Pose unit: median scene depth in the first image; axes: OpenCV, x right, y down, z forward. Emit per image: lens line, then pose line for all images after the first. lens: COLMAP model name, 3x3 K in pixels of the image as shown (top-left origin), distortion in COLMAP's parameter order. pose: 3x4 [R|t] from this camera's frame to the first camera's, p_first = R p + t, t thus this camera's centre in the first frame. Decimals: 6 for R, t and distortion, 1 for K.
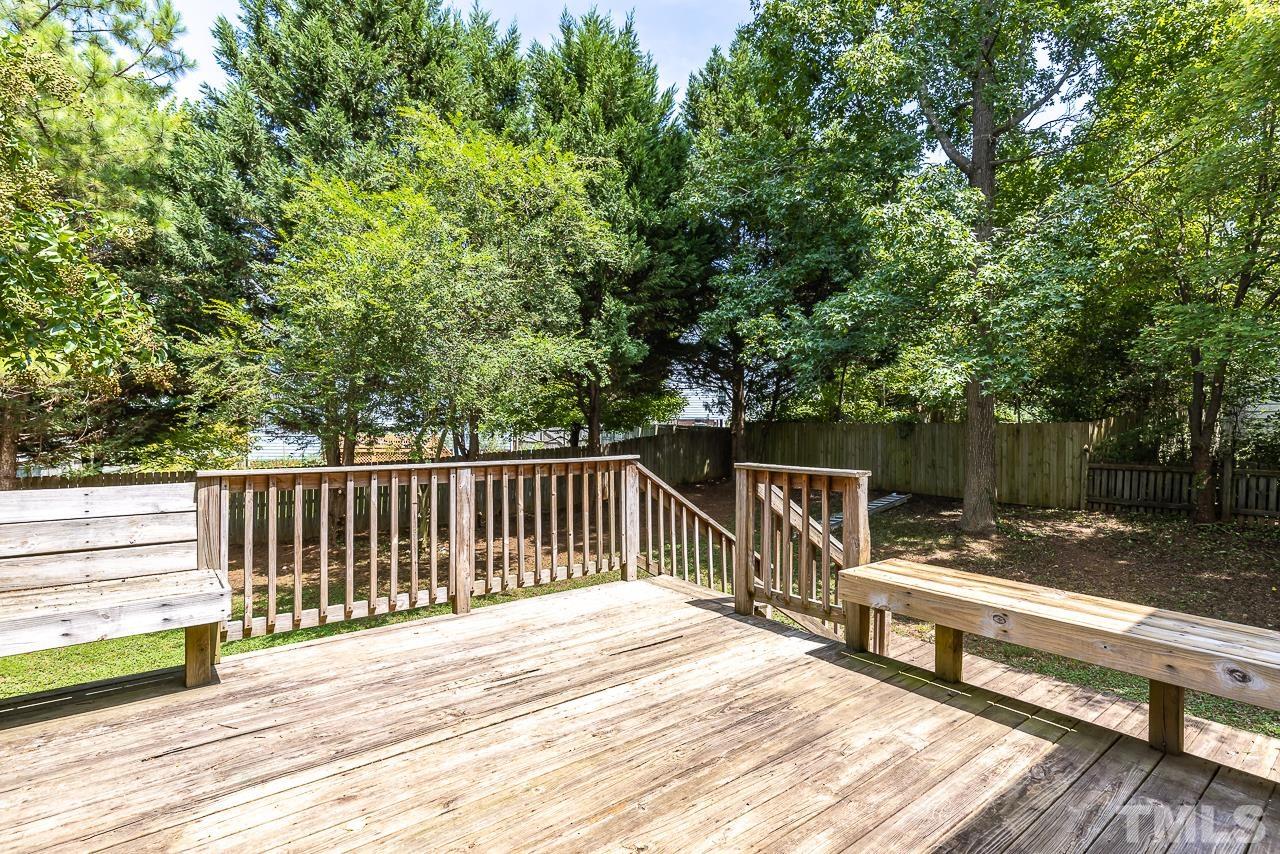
lens RADIAL K [[639.1, 0, 640.0], [0, 639.1, 427.0], [0, 0, 1]] dist [0.000791, 0.000533]
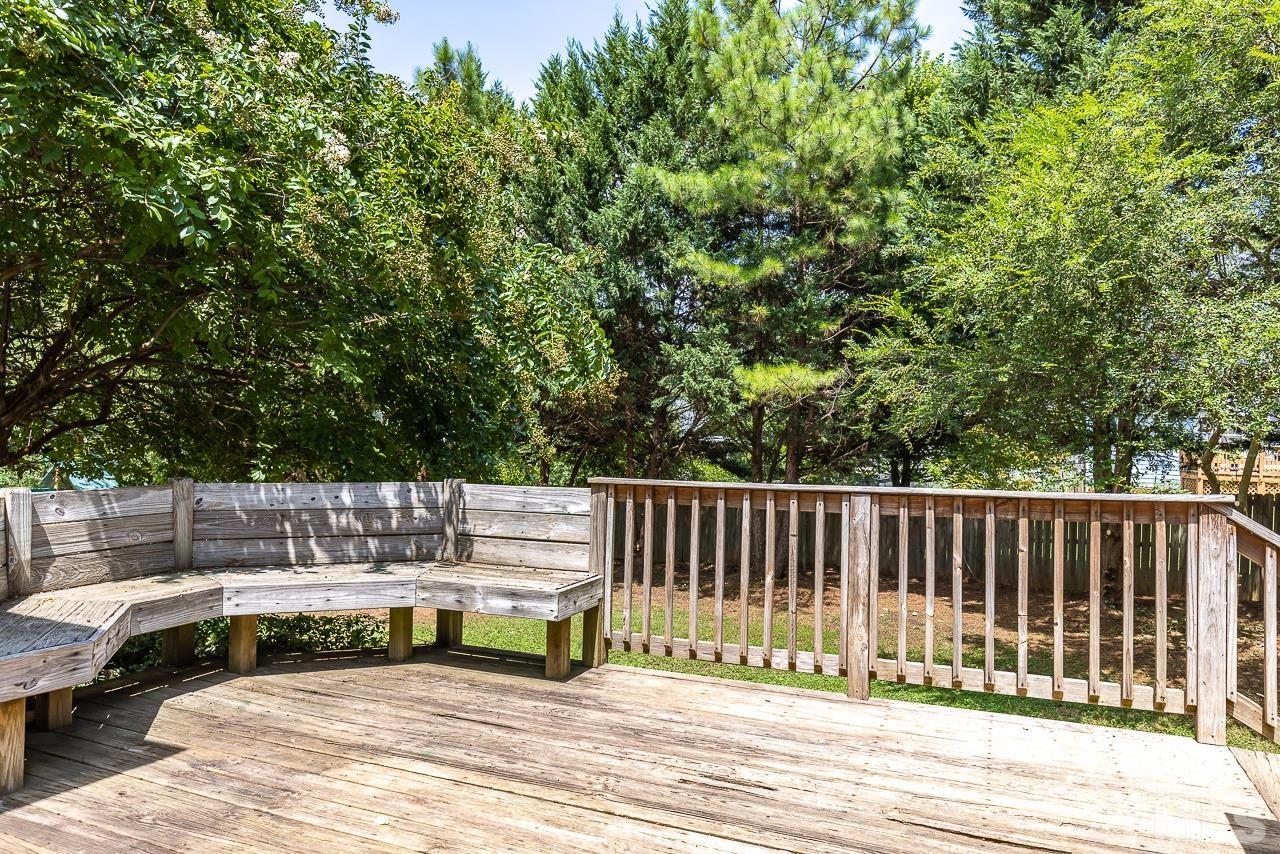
lens RADIAL K [[842.7, 0, 640.0], [0, 842.7, 427.0], [0, 0, 1]] dist [-0.005599, 0.000520]
pose [[0.458475, -0.007283, -0.888677, 0.514410], [-0.010071, 0.999860, -0.013390, 0.004642], [0.888650, 0.015089, 0.458338, 0.404036]]
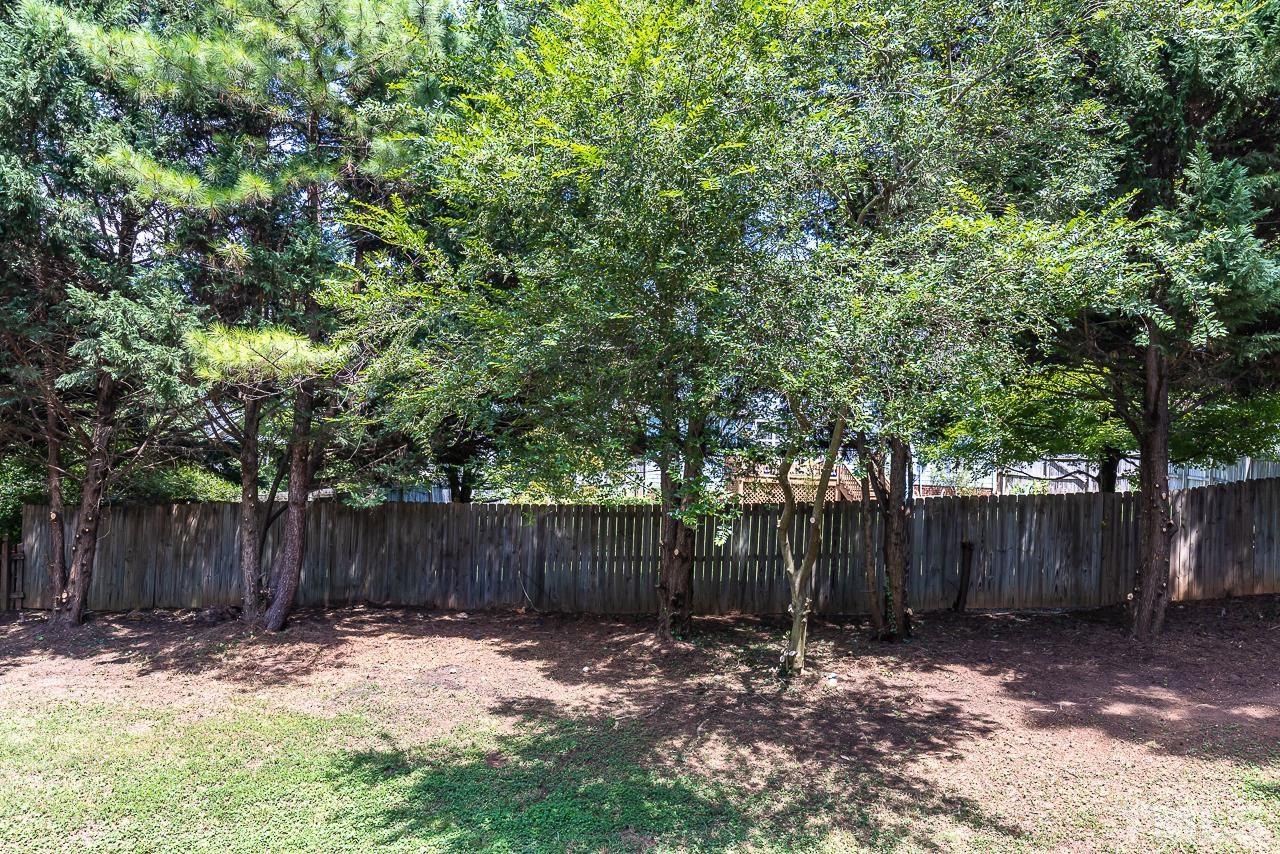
lens RADIAL K [[842.7, 0, 640.0], [0, 842.7, 427.0], [0, 0, 1]] dist [-0.005599, 0.000520]
pose [[0.820147, 0.002124, -0.572149, -0.133950], [-0.018293, 0.999579, -0.022511, -0.000147], [0.571860, 0.028928, 0.819841, 1.250901]]
